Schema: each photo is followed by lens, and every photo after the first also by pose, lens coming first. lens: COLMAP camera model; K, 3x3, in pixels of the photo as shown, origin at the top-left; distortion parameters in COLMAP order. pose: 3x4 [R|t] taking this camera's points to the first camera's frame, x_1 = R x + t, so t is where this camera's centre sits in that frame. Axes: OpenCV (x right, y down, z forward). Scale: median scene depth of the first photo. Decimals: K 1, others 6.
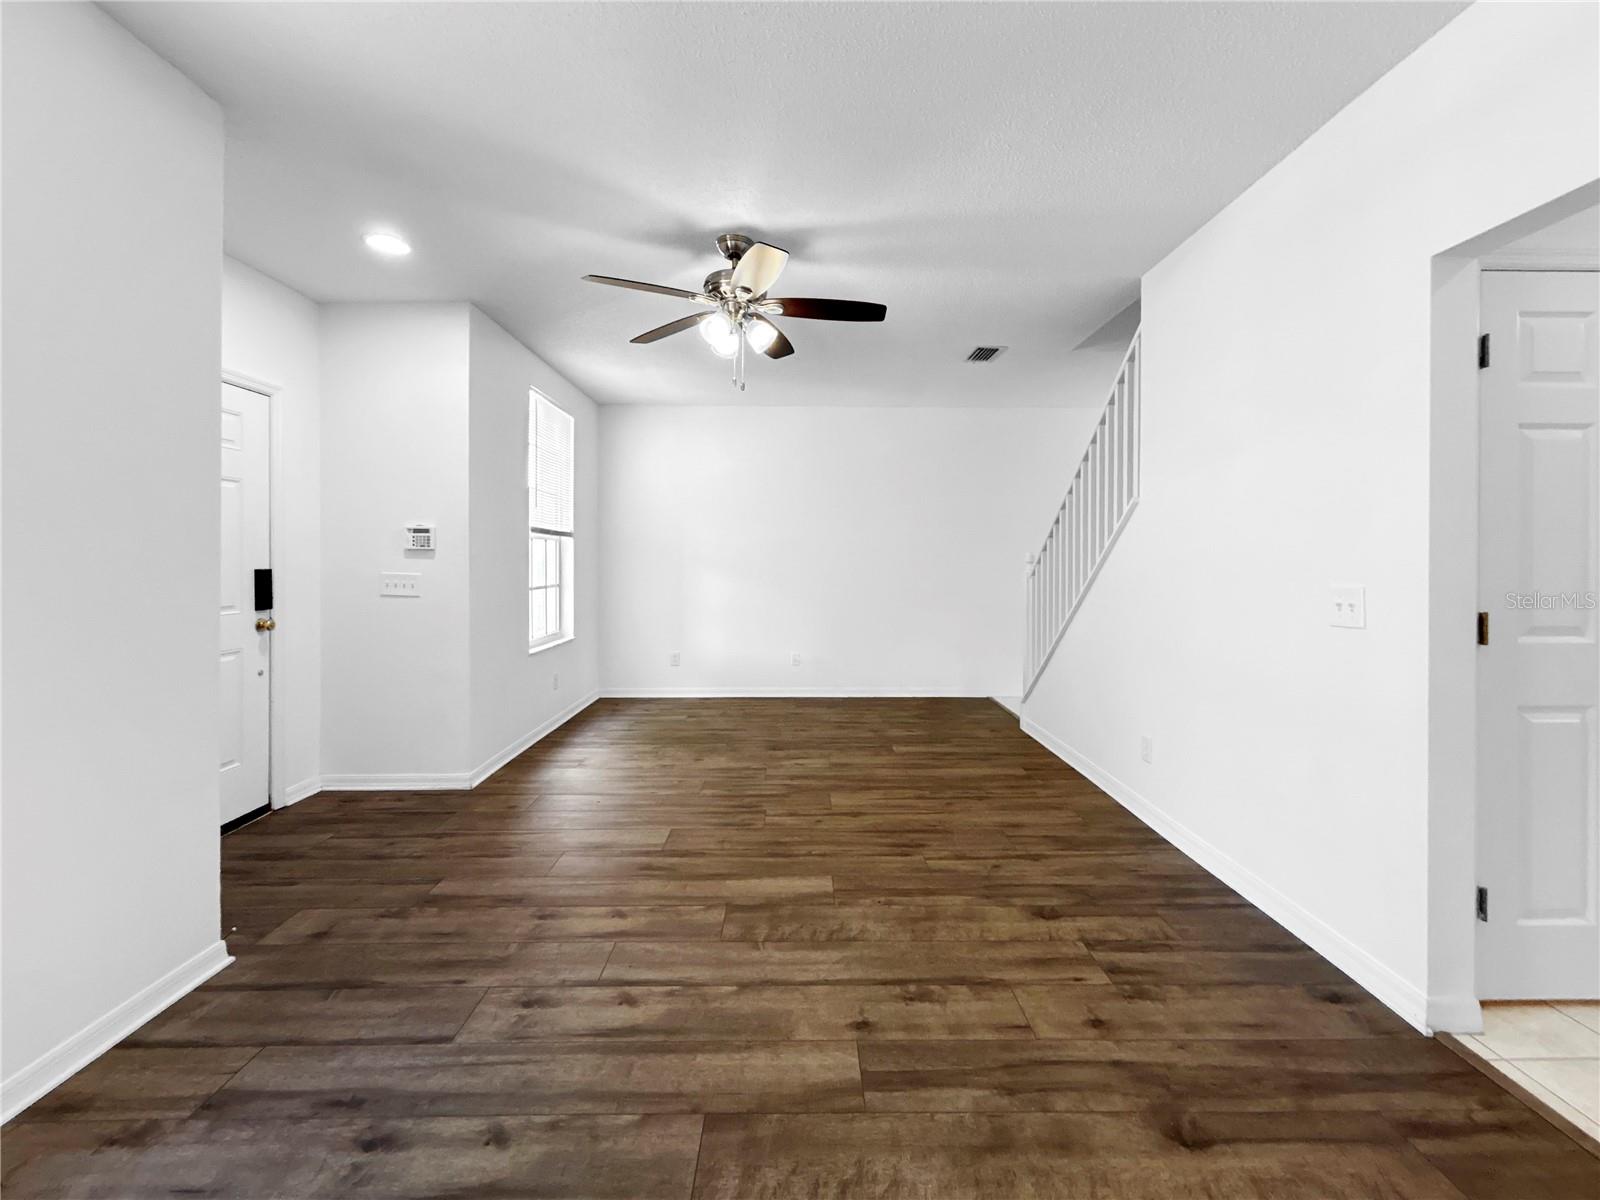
lens RADIAL K [[666.5, 0, 802.5], [0, 666.5, 563.5], [0, 0, 1]] dist [0.000188, 0.000173]
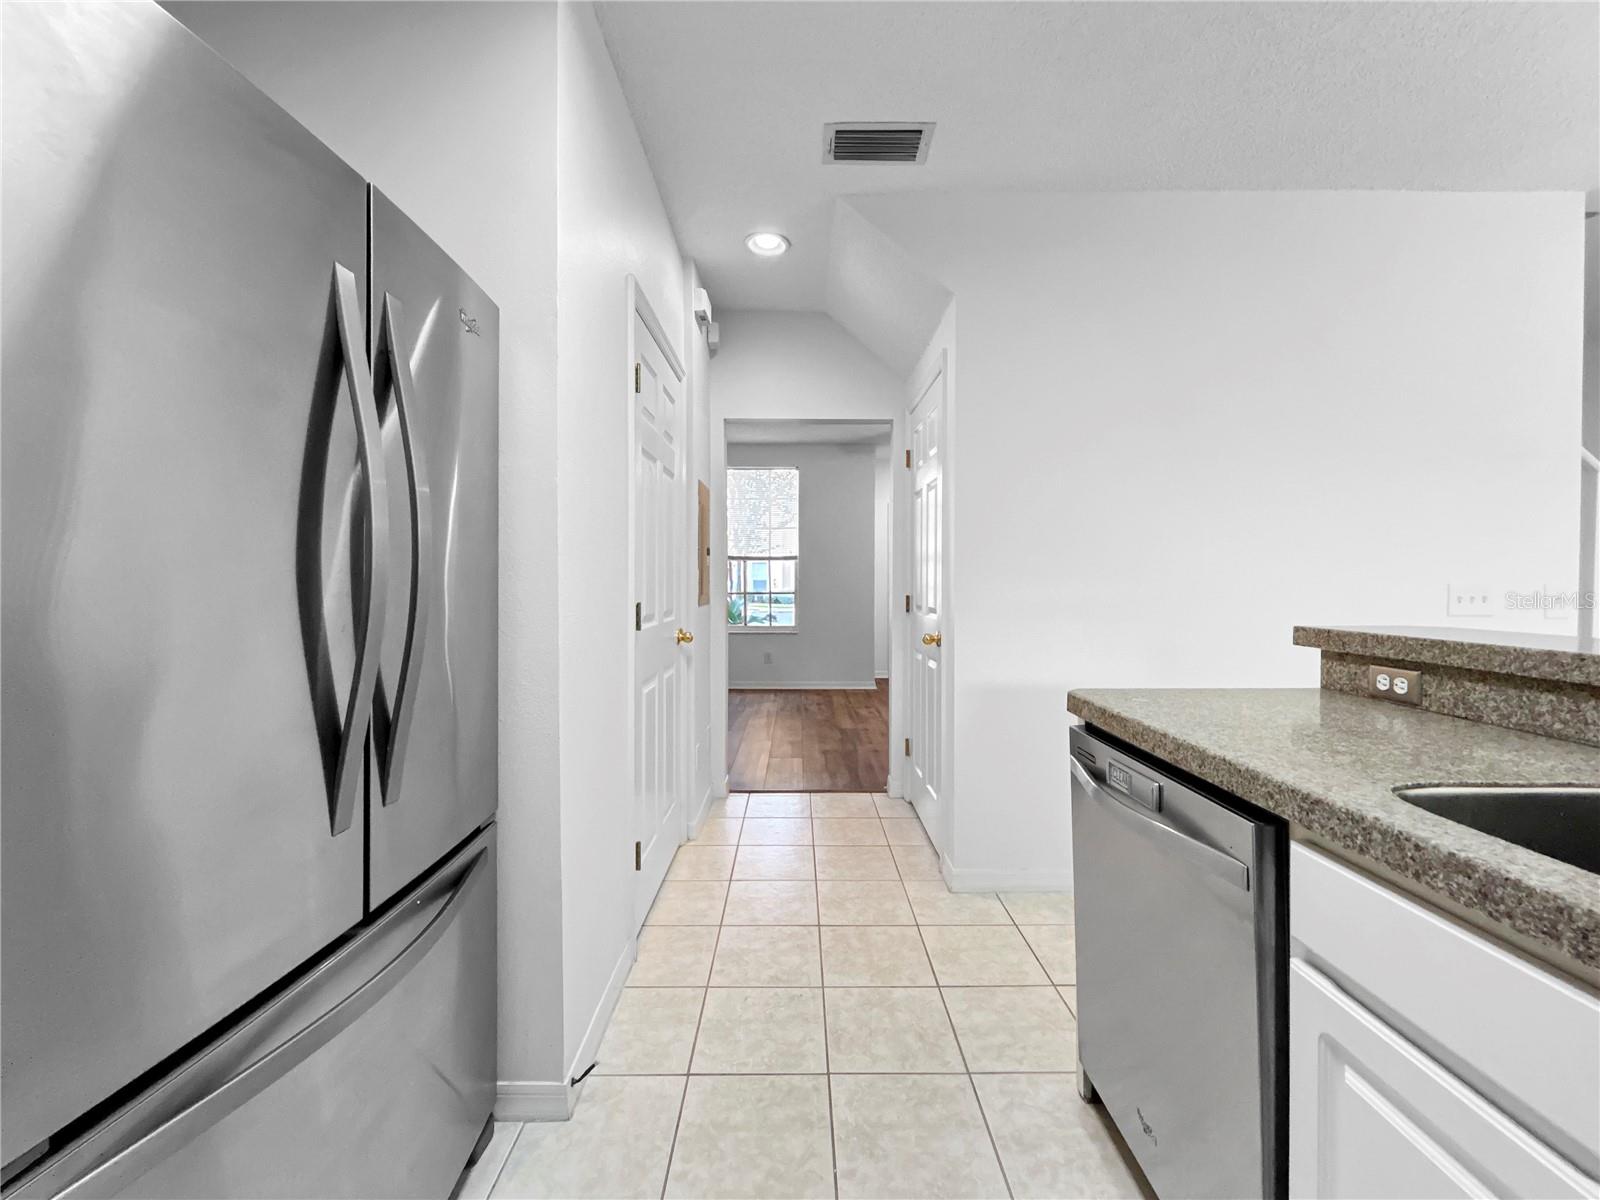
lens RADIAL K [[654.9, 0, 798.2], [0, 654.9, 586.5], [0, 0, 1]] dist [0.000530, 0.001070]
pose [[-0.008971, 0.010911, -0.999900, 2.501062], [-0.003820, 0.999933, 0.010945, 0.022969], [0.999952, 0.003918, -0.008928, 0.603131]]
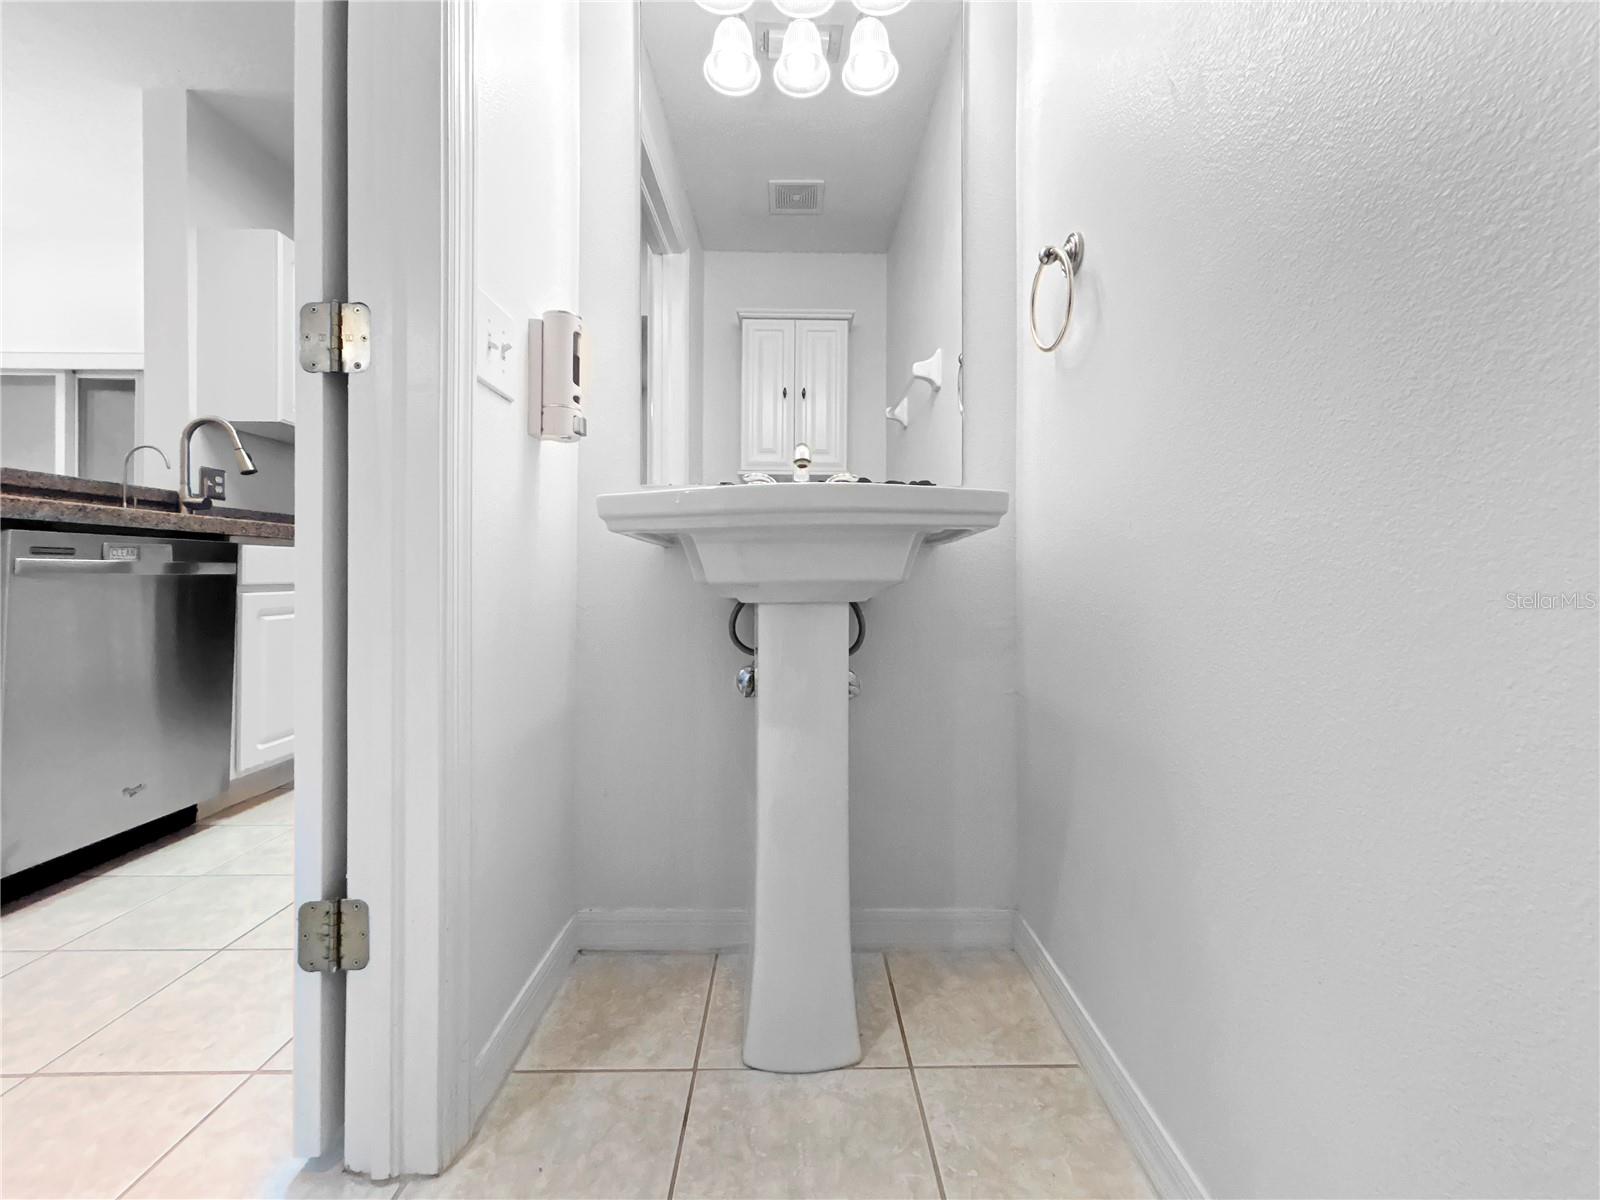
lens RADIAL K [[666.5, 0, 802.5], [0, 666.5, 563.5], [0, 0, 1]] dist [0.000188, 0.000173]
pose [[-0.004983, 0.010075, 0.999937, 1.138201], [0.000903, 0.999949, -0.010071, 0.215157], [-0.999987, 0.000853, -0.004991, 0.085177]]
